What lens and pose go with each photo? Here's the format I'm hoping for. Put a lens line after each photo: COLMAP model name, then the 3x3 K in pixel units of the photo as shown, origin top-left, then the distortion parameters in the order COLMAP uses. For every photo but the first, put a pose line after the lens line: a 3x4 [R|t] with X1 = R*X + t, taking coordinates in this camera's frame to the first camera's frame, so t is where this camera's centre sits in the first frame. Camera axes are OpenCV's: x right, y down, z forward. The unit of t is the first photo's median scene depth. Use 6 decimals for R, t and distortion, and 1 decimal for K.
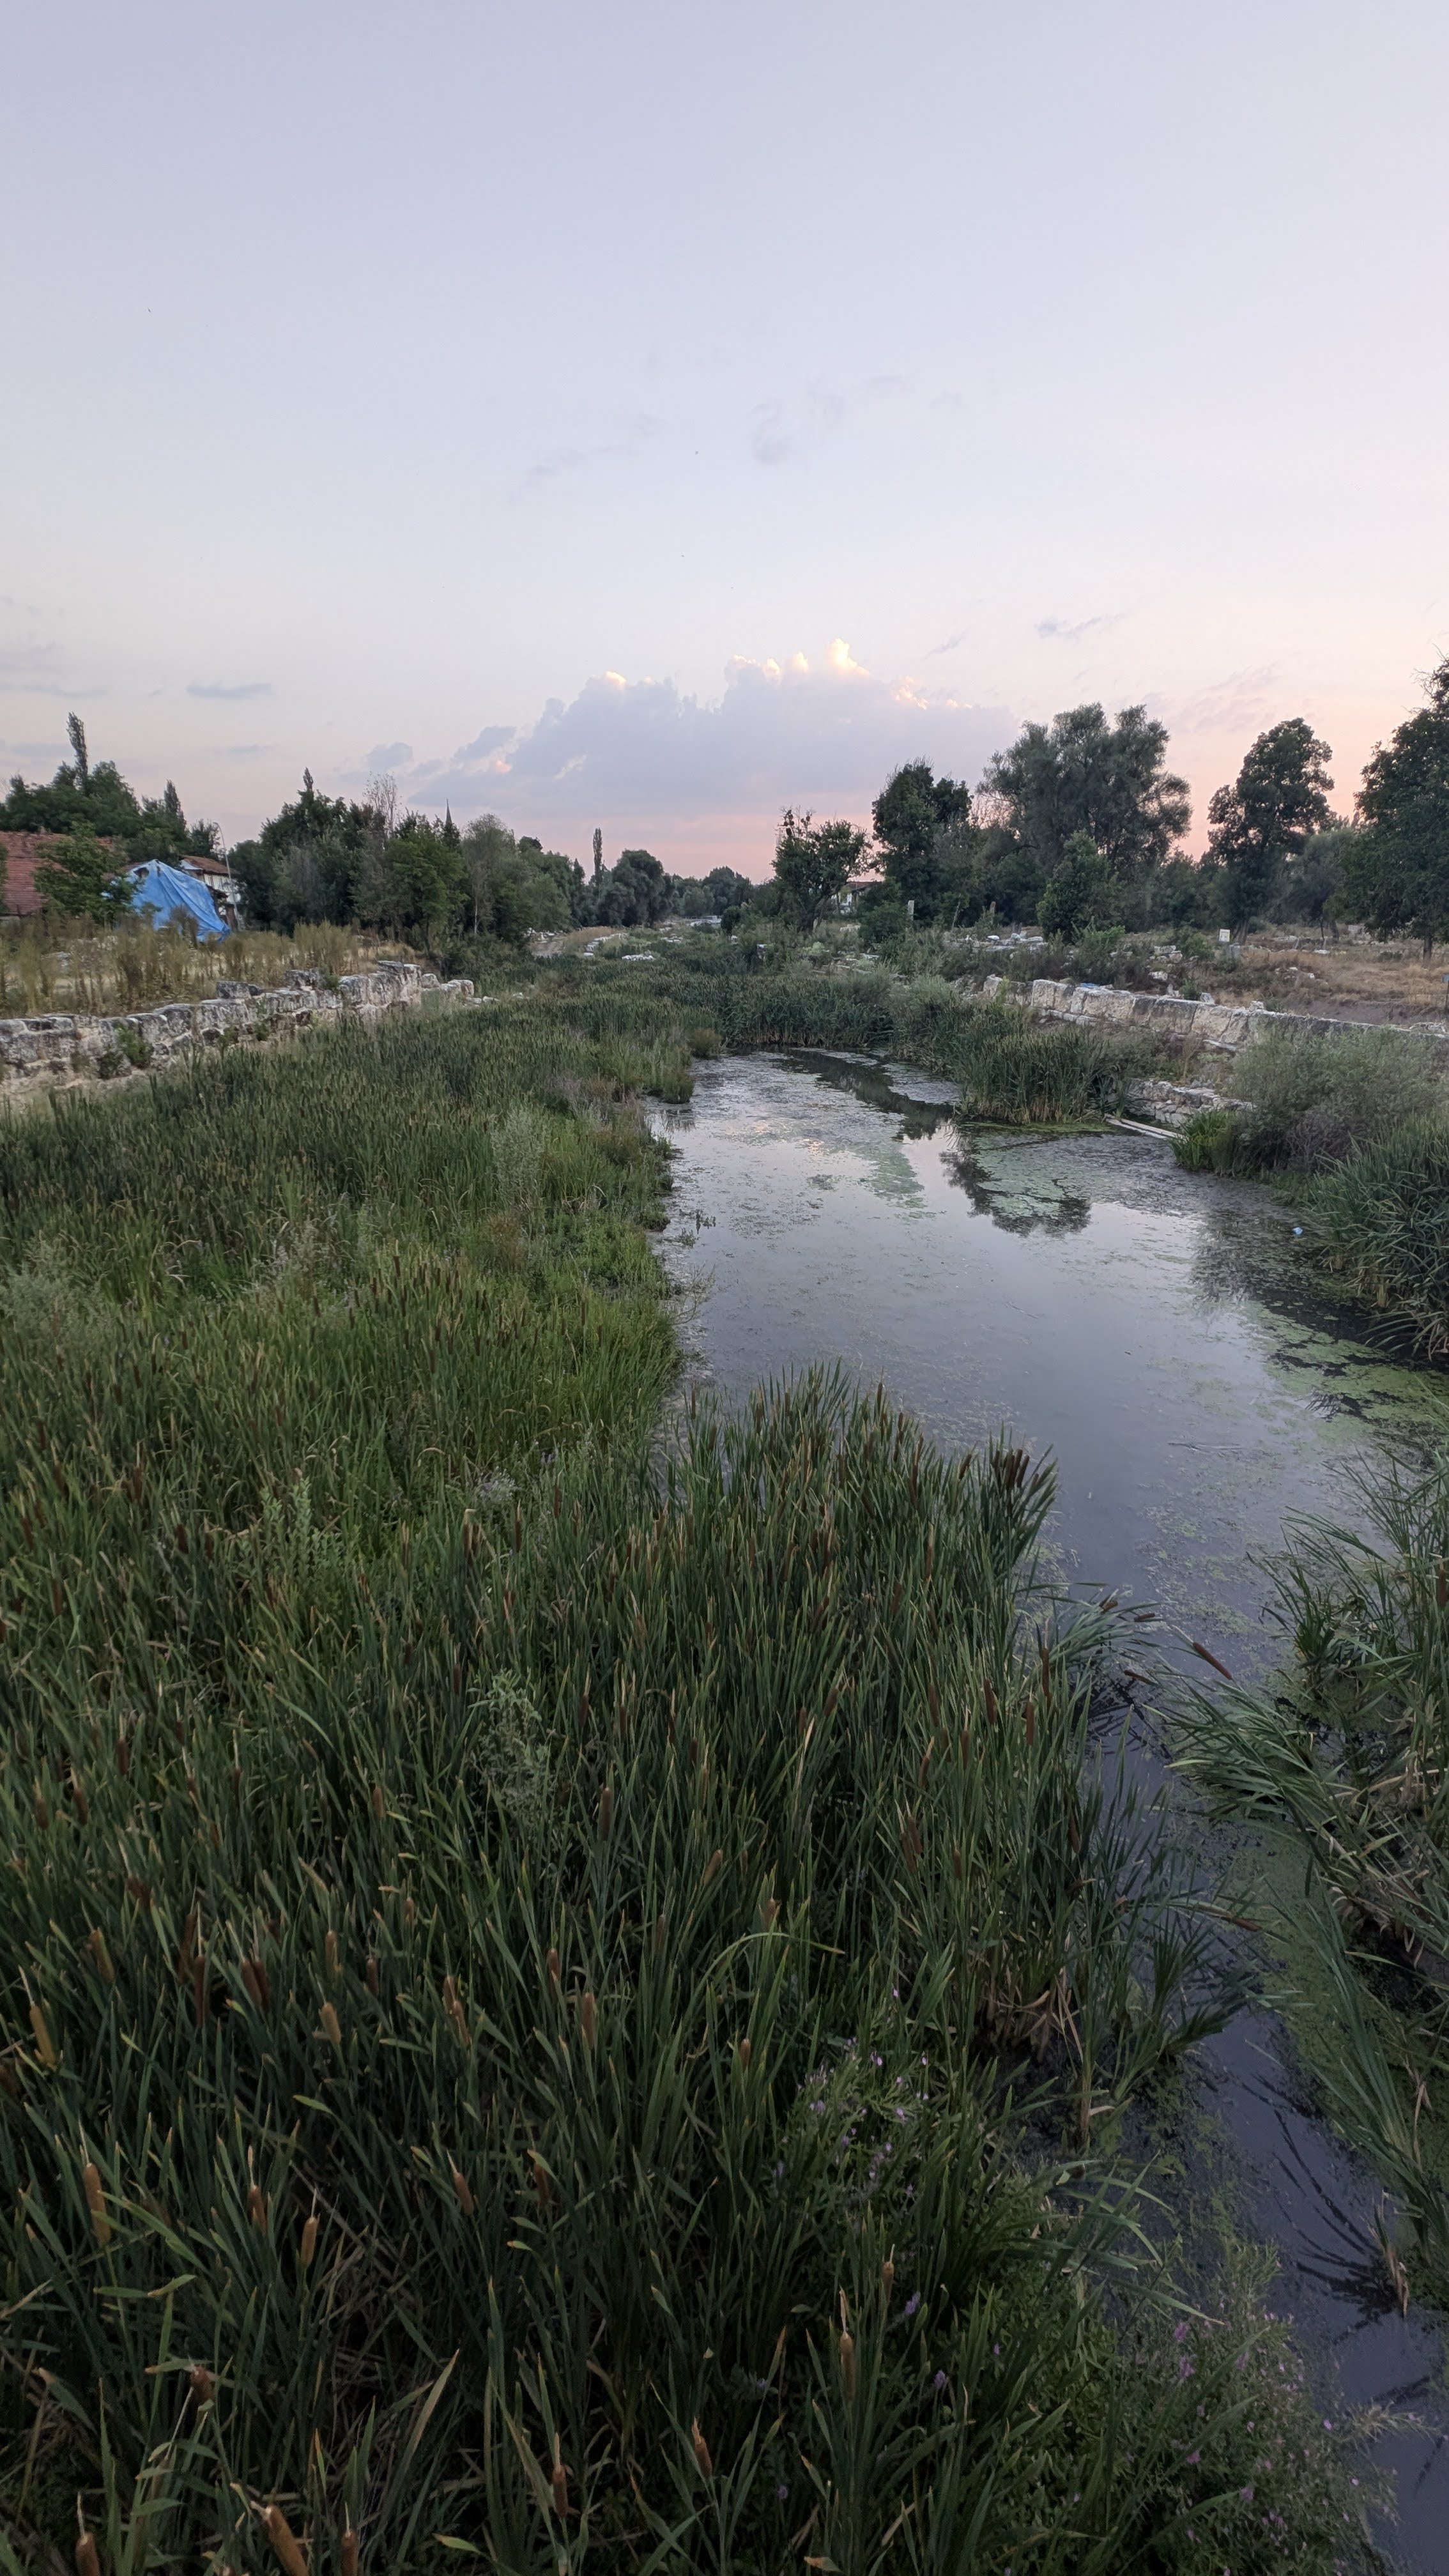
lens RADIAL K [[946.3, 0, 722.8], [0, 946.3, 1280.2], [0, 0, 1]] dist [-0.000722, -0.000044]
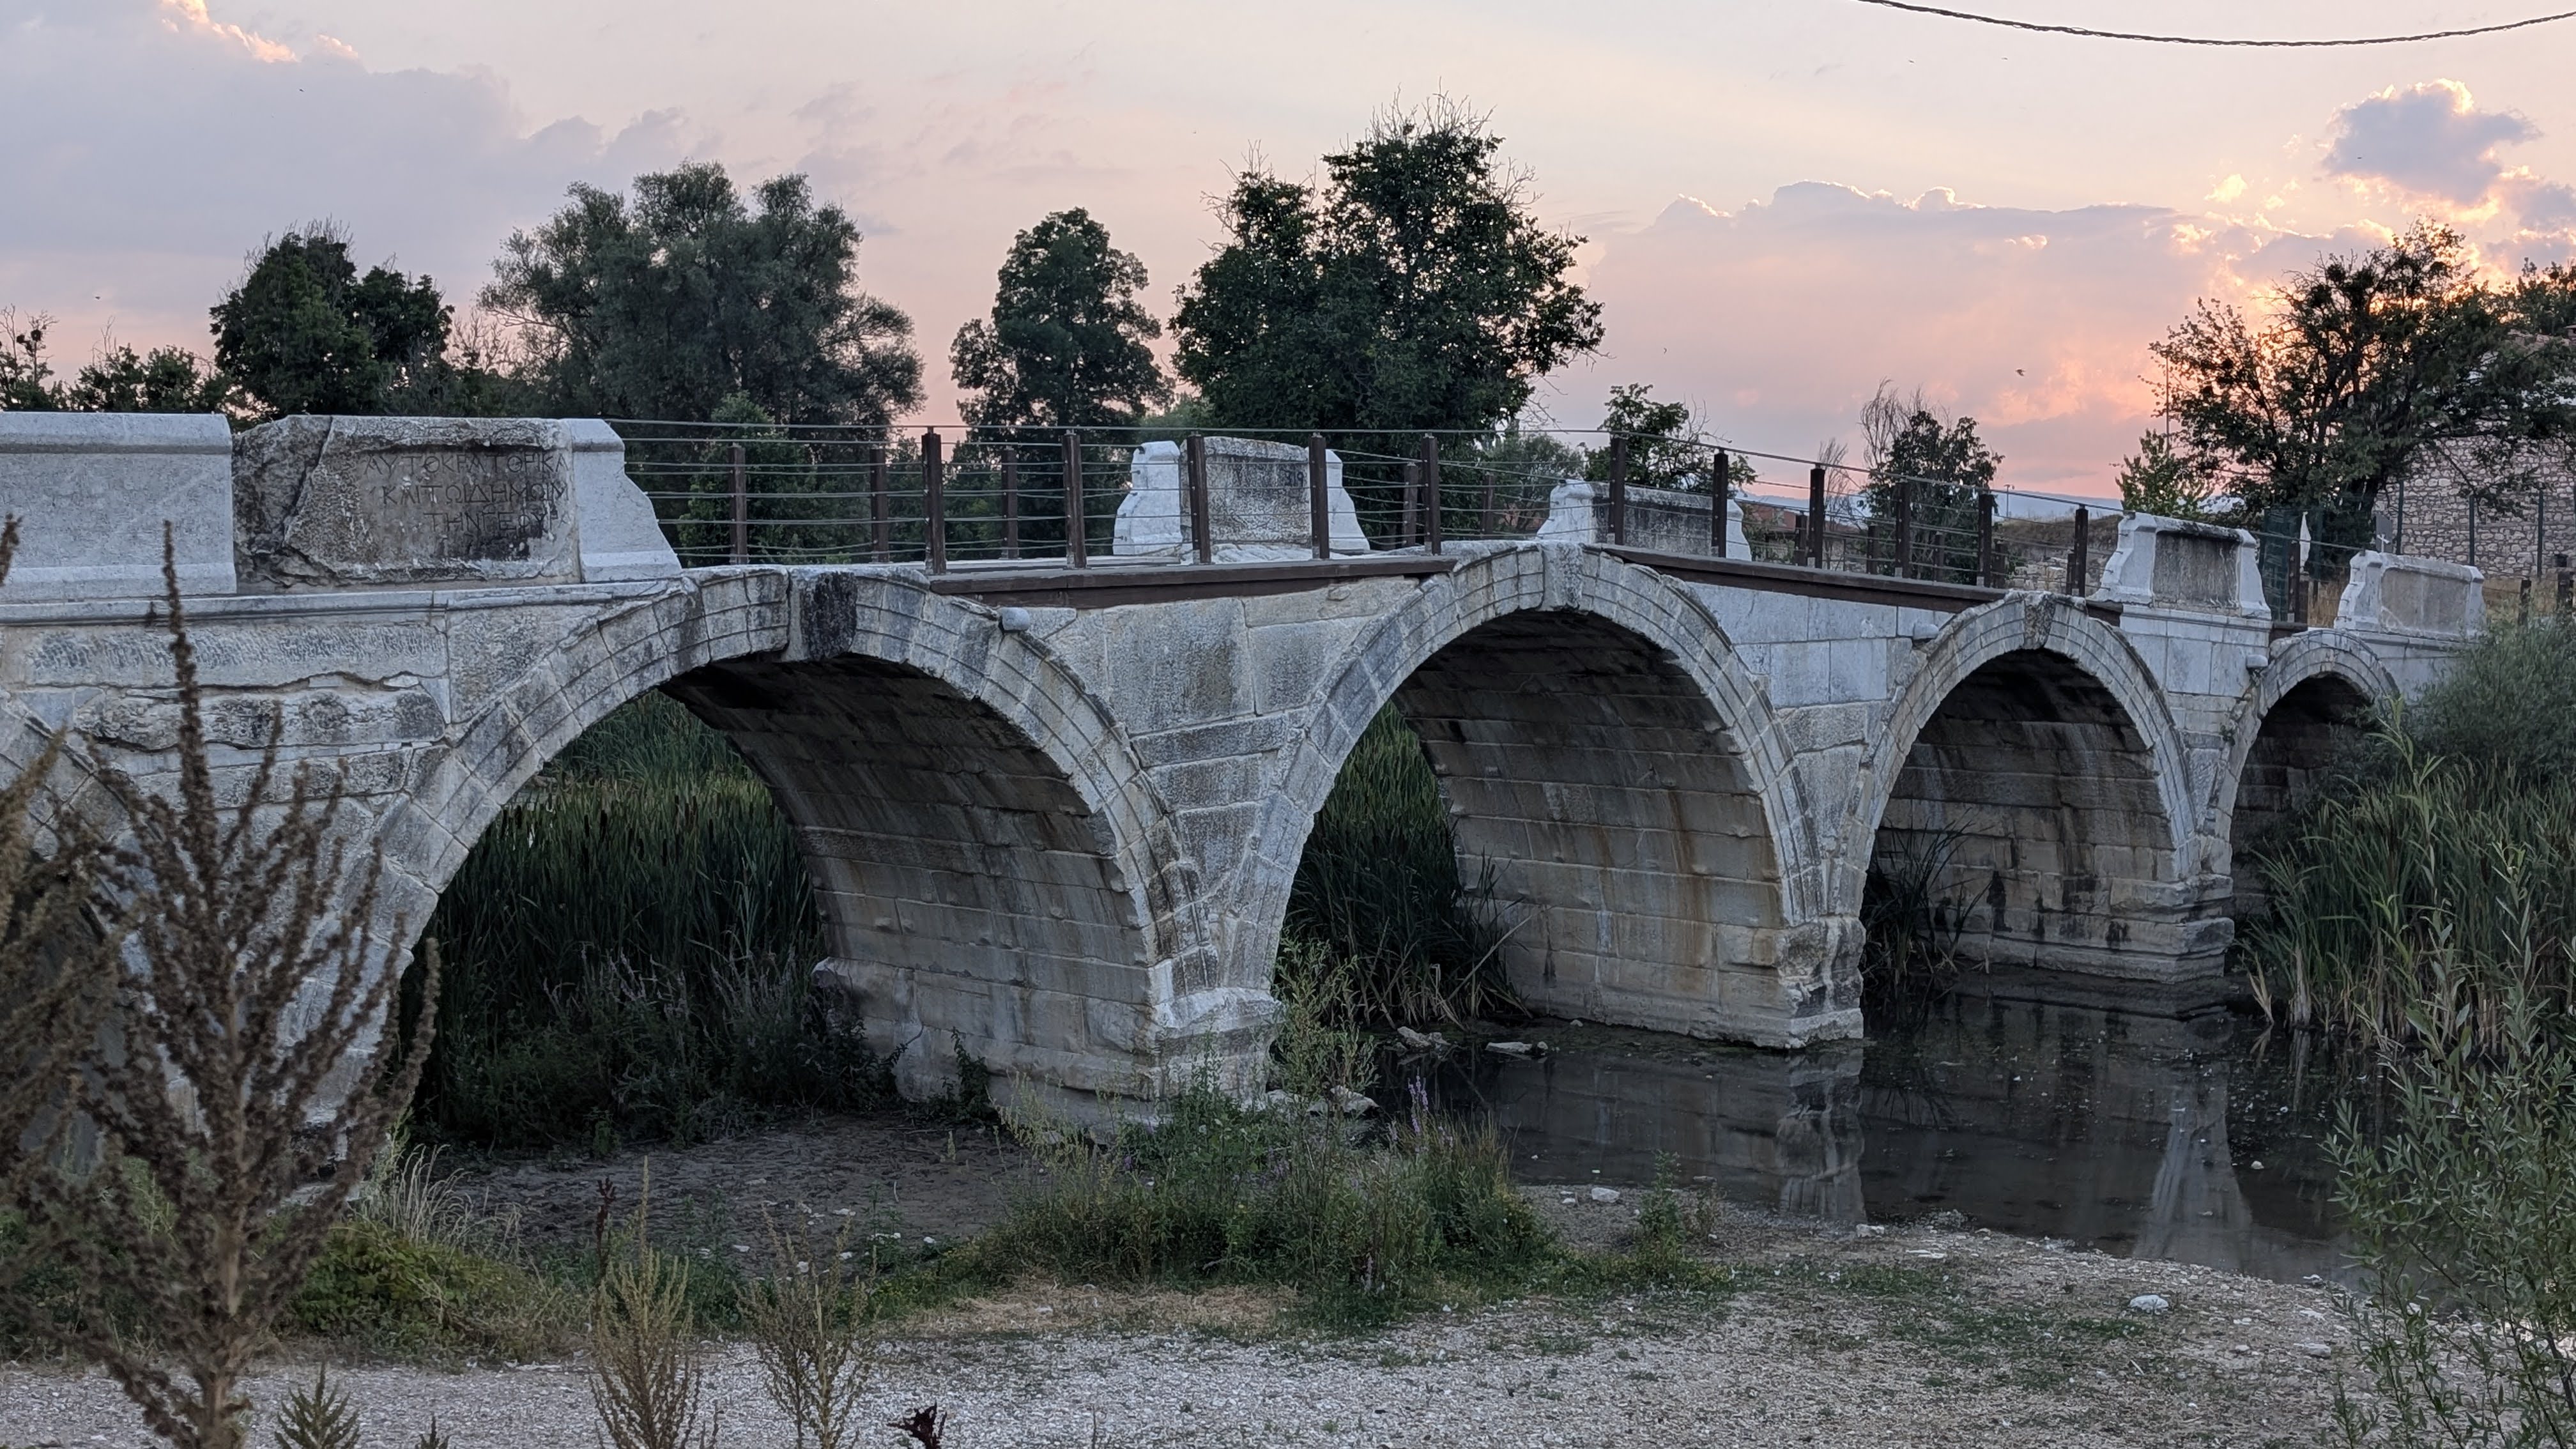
lens RADIAL K [[1907.4, 0, 1304.7], [0, 1907.4, 648.2], [0, 0, 1]] dist [0.056925, -0.014404]
pose [[0.818461, -0.038792, 0.573251, 0.059456], [0.211951, 0.947737, -0.238479, -0.053609], [-0.534040, 0.316687, 0.783907, 0.113735]]
